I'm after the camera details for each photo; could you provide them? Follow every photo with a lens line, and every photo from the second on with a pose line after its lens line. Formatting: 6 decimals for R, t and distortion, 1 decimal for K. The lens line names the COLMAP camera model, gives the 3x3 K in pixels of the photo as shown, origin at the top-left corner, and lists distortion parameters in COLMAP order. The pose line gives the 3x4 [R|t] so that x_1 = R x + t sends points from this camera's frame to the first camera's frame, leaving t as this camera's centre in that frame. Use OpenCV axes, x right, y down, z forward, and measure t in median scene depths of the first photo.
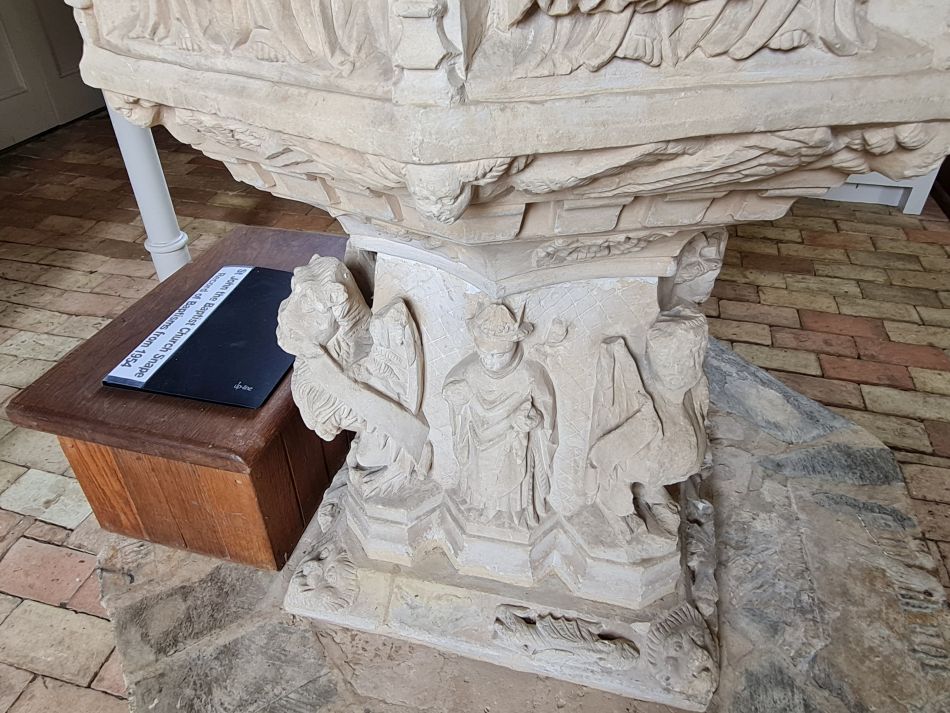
lens RADIAL K [[658.5, 0, 465.5], [0, 658.5, 353.4], [0, 0, 1]] dist [0.010317, -0.006747]
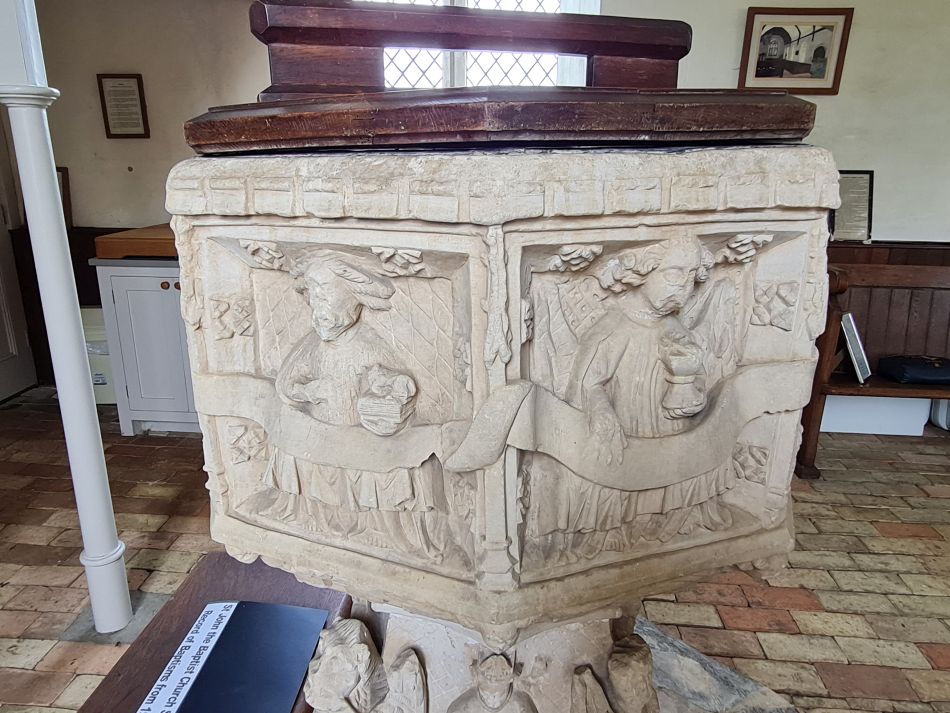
lens RADIAL K [[658.5, 0, 466.6], [0, 658.5, 358.2], [0, 0, 1]] dist [0.010317, -0.006747]
pose [[0.983488, -0.036739, 0.177206, -0.187324], [0.093806, 0.940857, -0.325559, -0.176820], [-0.154765, 0.336807, 0.928767, -0.338237]]
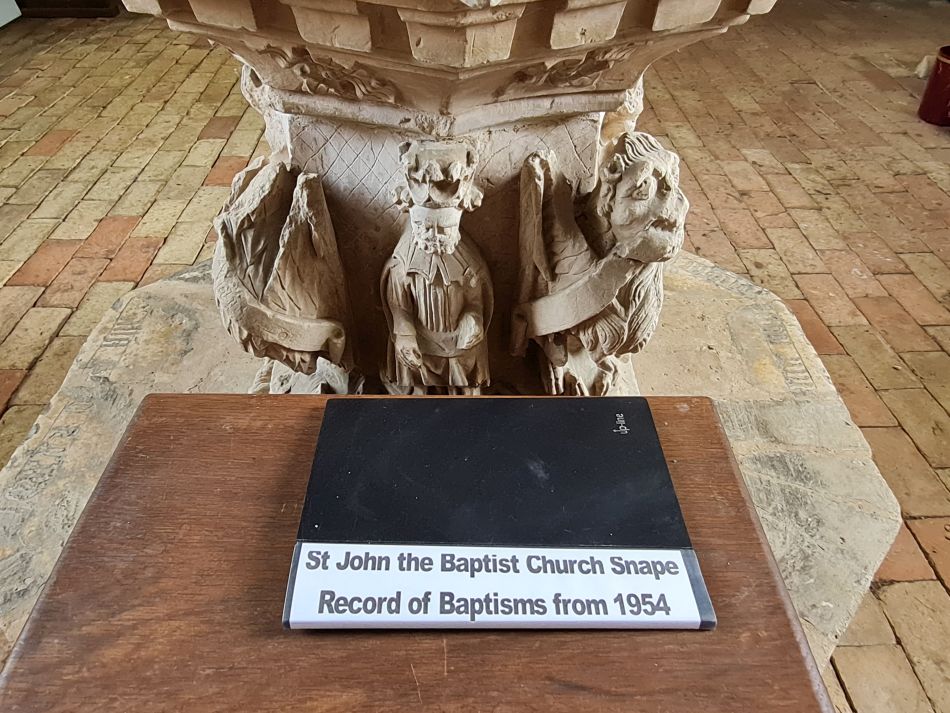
lens RADIAL K [[658.5, 0, 464.1], [0, 658.5, 352.4], [0, 0, 1]] dist [0.010317, -0.006747]
pose [[-0.254829, -0.634900, 0.729359, -0.892583], [0.578208, 0.504520, 0.641198, -0.630407], [-0.775073, 0.585117, 0.238538, 1.074352]]
